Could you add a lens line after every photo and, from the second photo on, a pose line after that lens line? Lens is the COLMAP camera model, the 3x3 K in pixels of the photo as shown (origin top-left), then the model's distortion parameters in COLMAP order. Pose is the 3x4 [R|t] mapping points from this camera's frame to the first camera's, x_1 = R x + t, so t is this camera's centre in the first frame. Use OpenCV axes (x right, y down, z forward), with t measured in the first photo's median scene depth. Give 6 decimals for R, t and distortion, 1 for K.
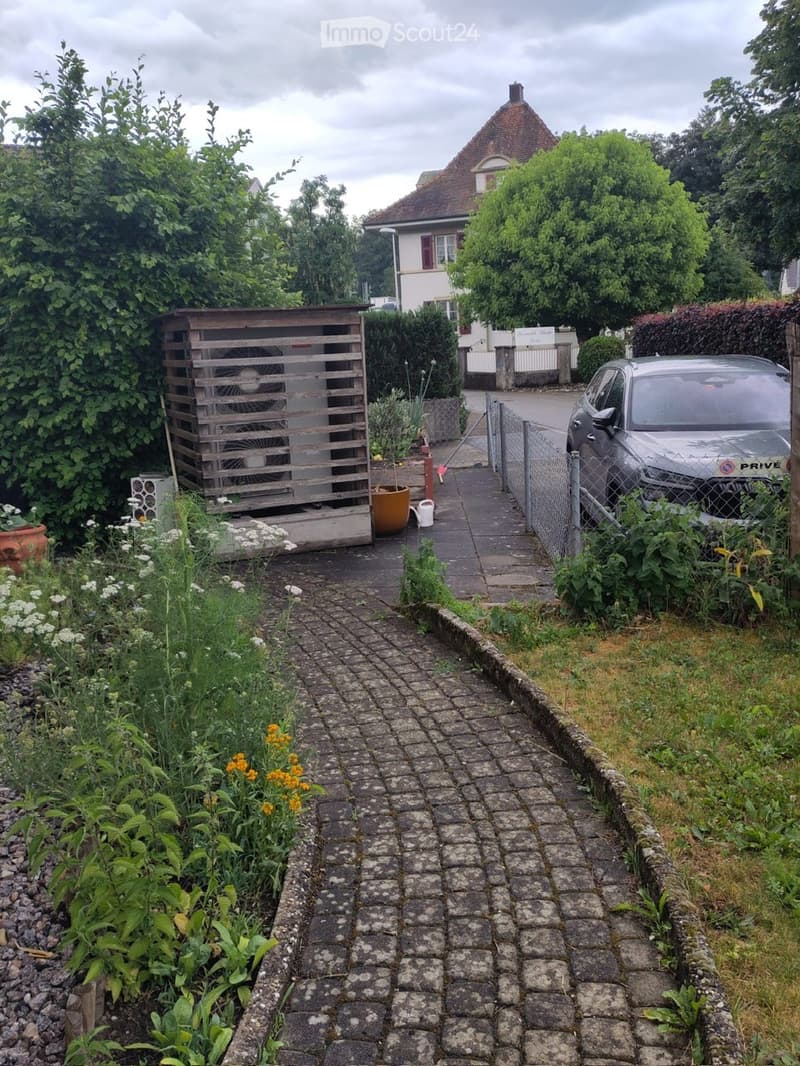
lens RADIAL K [[935.9, 0, 400.0], [0, 935.9, 533.0], [0, 0, 1]] dist [0.070595, 0.007650]
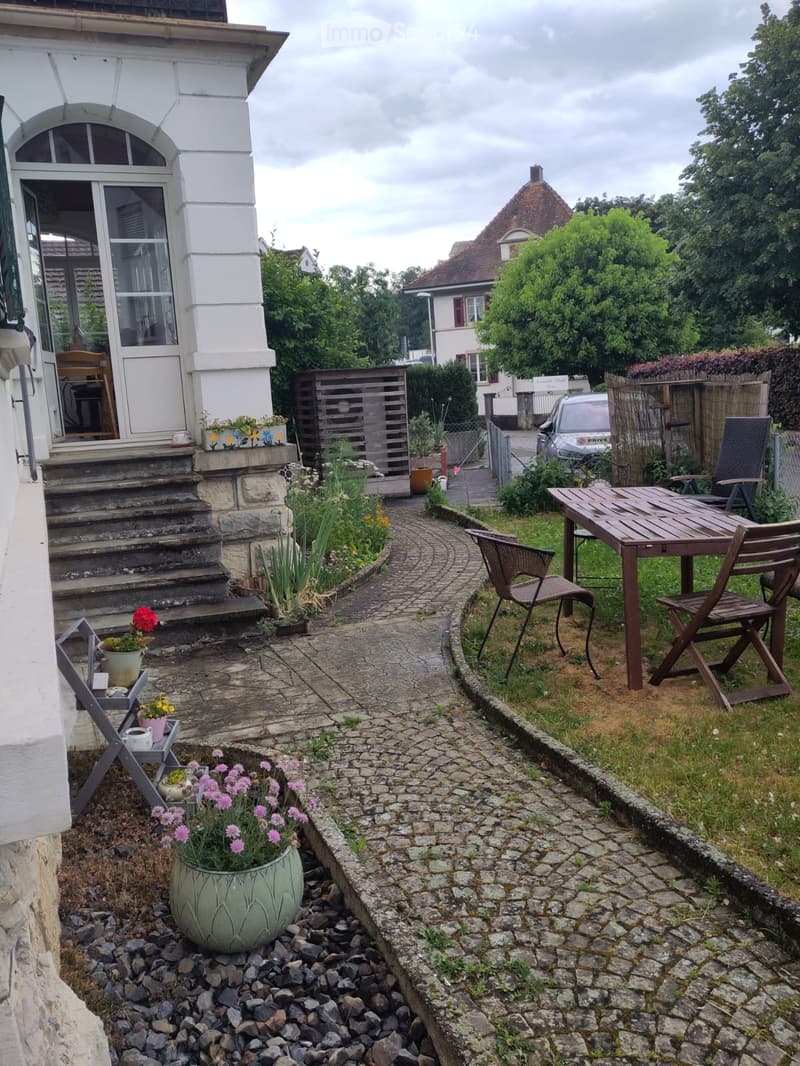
lens RADIAL K [[935.9, 0, 400.0], [0, 935.9, 533.0], [0, 0, 1]] dist [0.070595, 0.007650]
pose [[0.999093, -0.006744, -0.042043, 0.004961], [0.004556, 0.998641, -0.051918, 0.035219], [0.042336, 0.051679, 0.997766, -0.159019]]
